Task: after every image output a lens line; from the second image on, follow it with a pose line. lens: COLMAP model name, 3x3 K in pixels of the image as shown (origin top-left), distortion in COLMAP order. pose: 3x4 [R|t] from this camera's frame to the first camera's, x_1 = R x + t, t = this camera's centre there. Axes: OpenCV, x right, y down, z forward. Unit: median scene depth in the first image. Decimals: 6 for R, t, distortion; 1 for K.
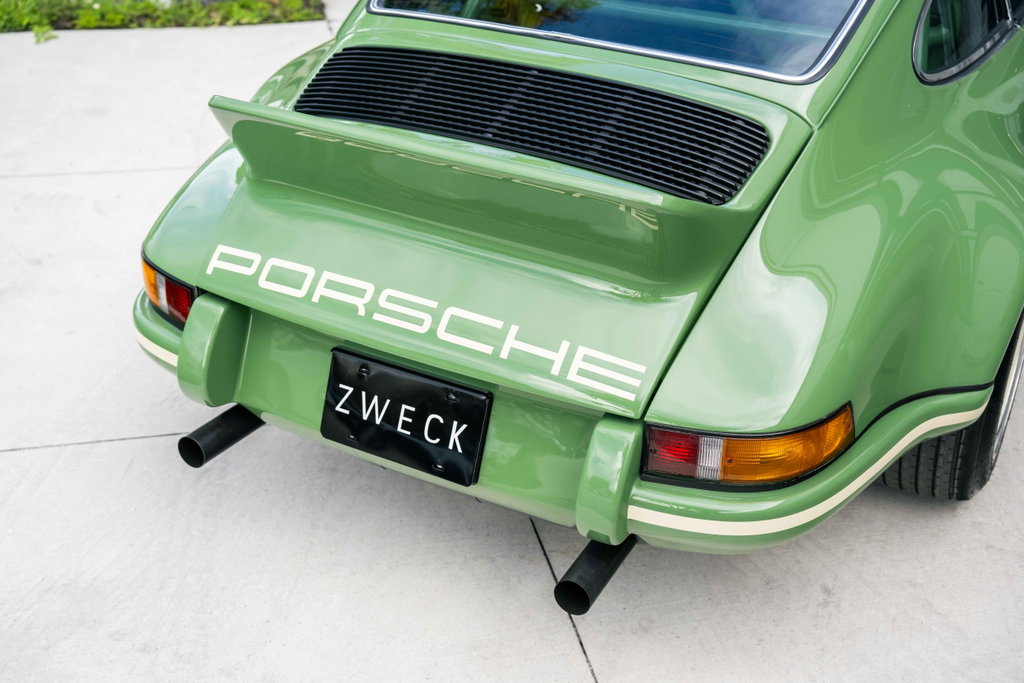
lens RADIAL K [[1227.8, 0, 512.0], [0, 1227.8, 341.5], [0, 0, 1]] dist [0.143725, -0.021314]
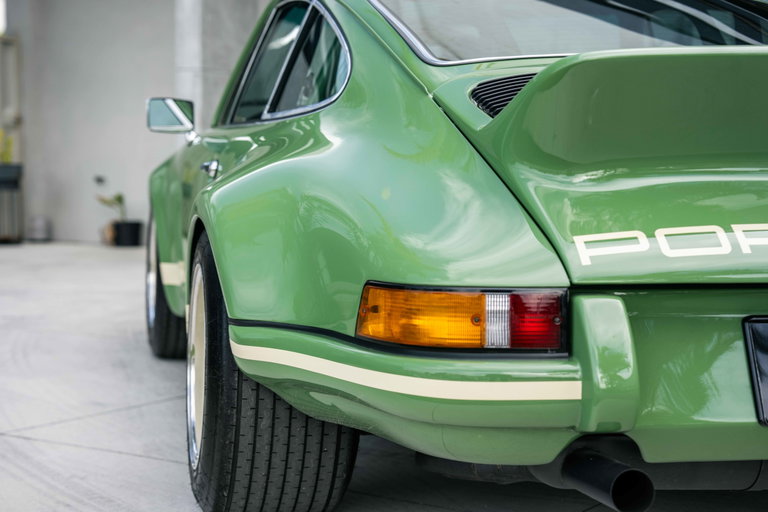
lens RADIAL K [[1357.6, 0, 384.0], [0, 1357.6, 256.0], [0, 0, 1]] dist [0.255610, 0.012654]
pose [[0.749069, -0.061909, 0.659593, -1.011946], [0.332599, 0.896202, -0.293600, 0.172878], [-0.572952, 0.439306, 0.691907, 0.483382]]
